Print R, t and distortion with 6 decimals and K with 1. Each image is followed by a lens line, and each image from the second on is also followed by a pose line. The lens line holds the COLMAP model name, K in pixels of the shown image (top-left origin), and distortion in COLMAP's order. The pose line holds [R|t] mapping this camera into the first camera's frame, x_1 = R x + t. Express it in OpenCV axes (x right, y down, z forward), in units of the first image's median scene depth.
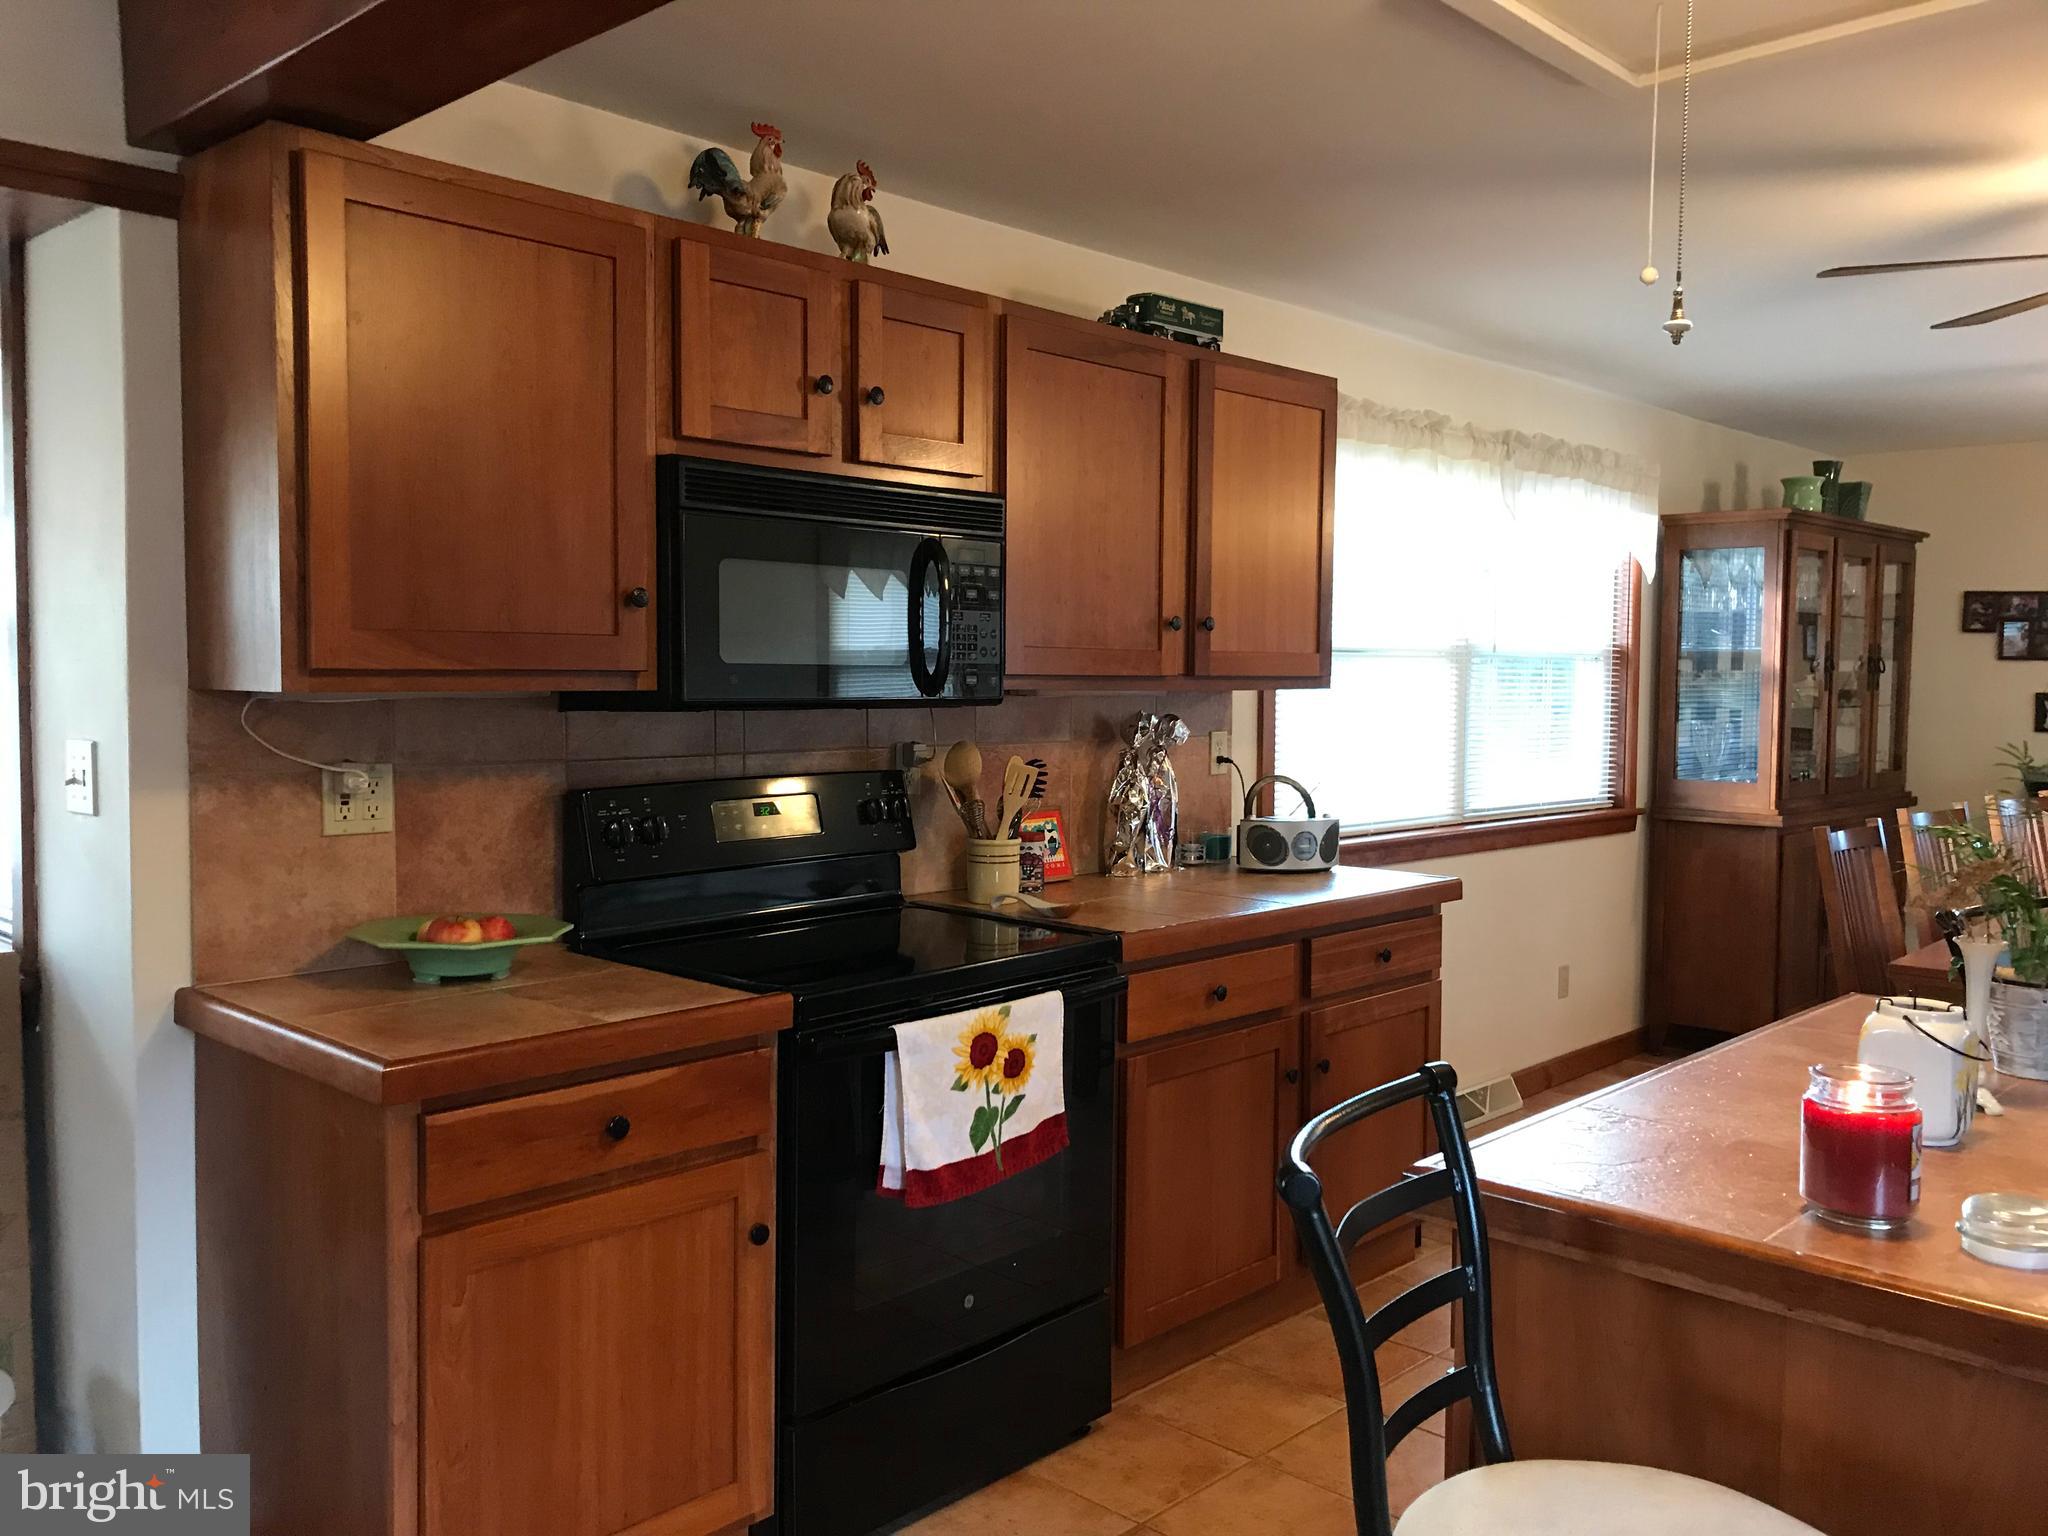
lens RADIAL K [[1679.5, 0, 1007.3], [0, 1679.5, 757.6], [0, 0, 1]] dist [0.041399, -0.046805]
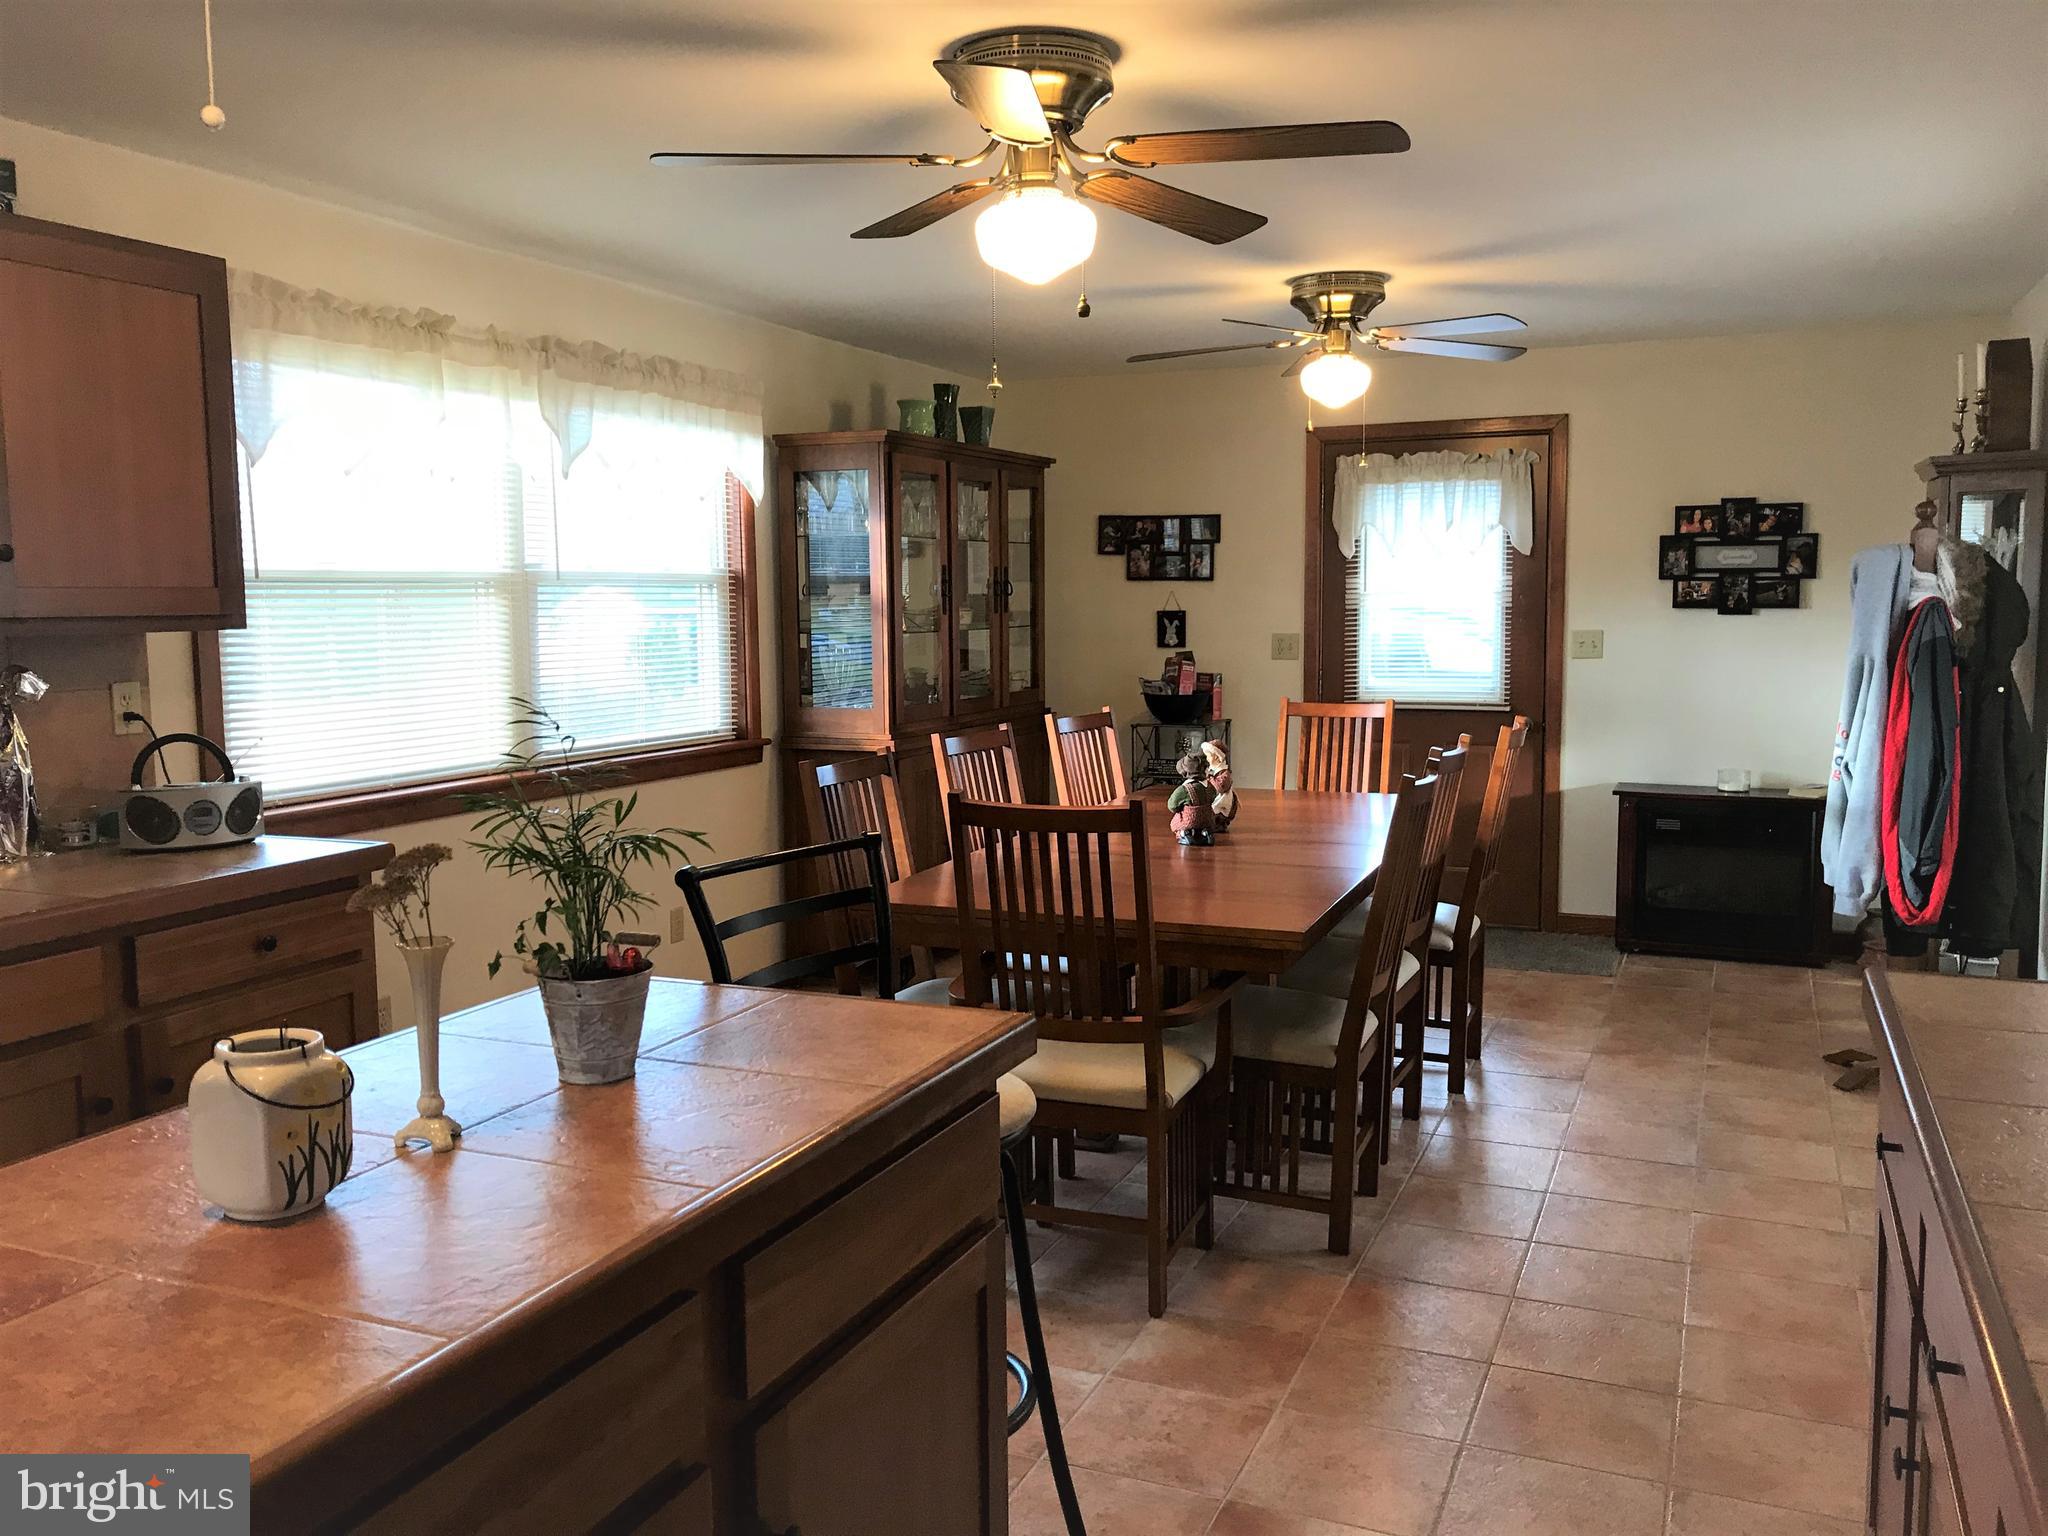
lens RADIAL K [[1679.5, 0, 1029.6], [0, 1679.5, 758.9], [0, 0, 1]] dist [0.041399, -0.046805]
pose [[0.934765, -0.052100, 0.351425, 0.301196], [0.035726, 0.997959, 0.052921, -0.007577], [-0.353465, -0.036914, 0.934719, 0.069572]]
